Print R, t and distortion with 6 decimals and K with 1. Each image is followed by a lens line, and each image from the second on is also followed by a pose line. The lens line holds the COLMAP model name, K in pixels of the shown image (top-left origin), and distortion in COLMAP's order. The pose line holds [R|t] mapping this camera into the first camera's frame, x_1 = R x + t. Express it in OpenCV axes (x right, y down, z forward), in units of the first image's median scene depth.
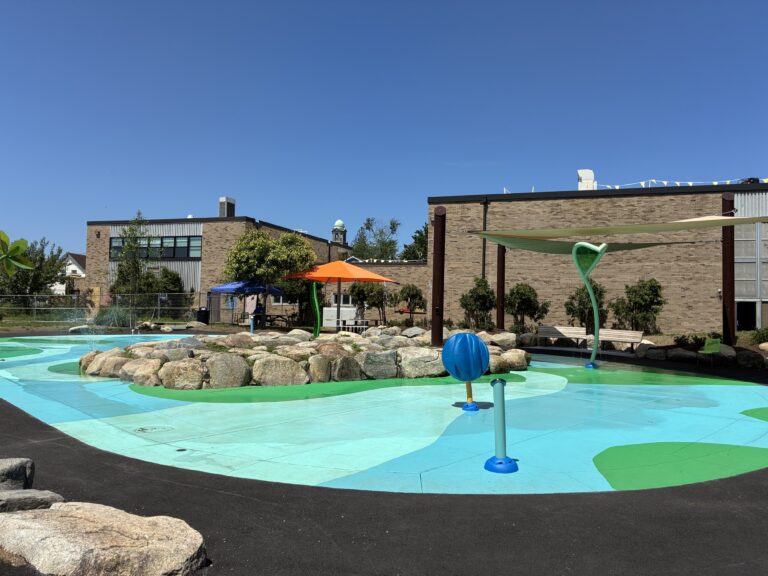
lens RADIAL K [[585.1, 0, 384.0], [0, 585.1, 288.0], [0, 0, 1]] dist [0.001607, -0.014505]
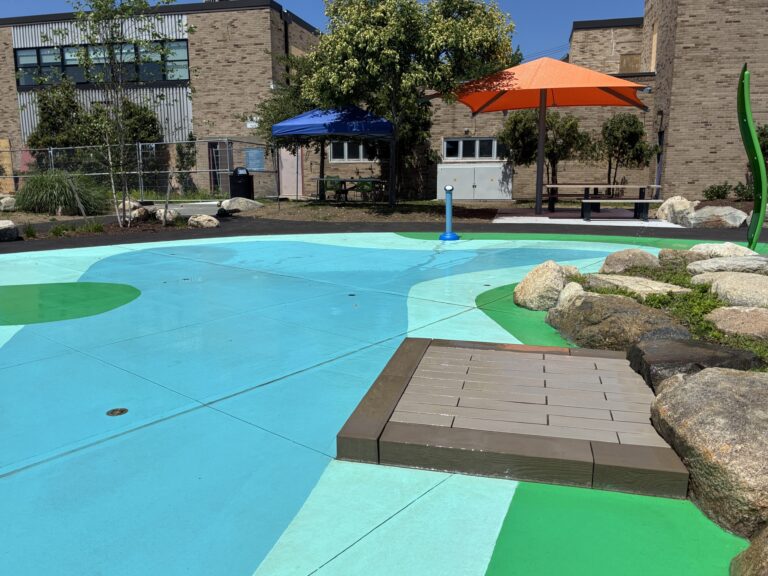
lens RADIAL K [[585.1, 0, 384.0], [0, 585.1, 288.0], [0, 0, 1]] dist [0.001607, -0.014505]
pose [[0.993189, -0.045901, 0.107089, -0.195690], [0.019417, 0.971481, 0.236321, 0.013252], [-0.114882, -0.232632, 0.965756, 0.384718]]
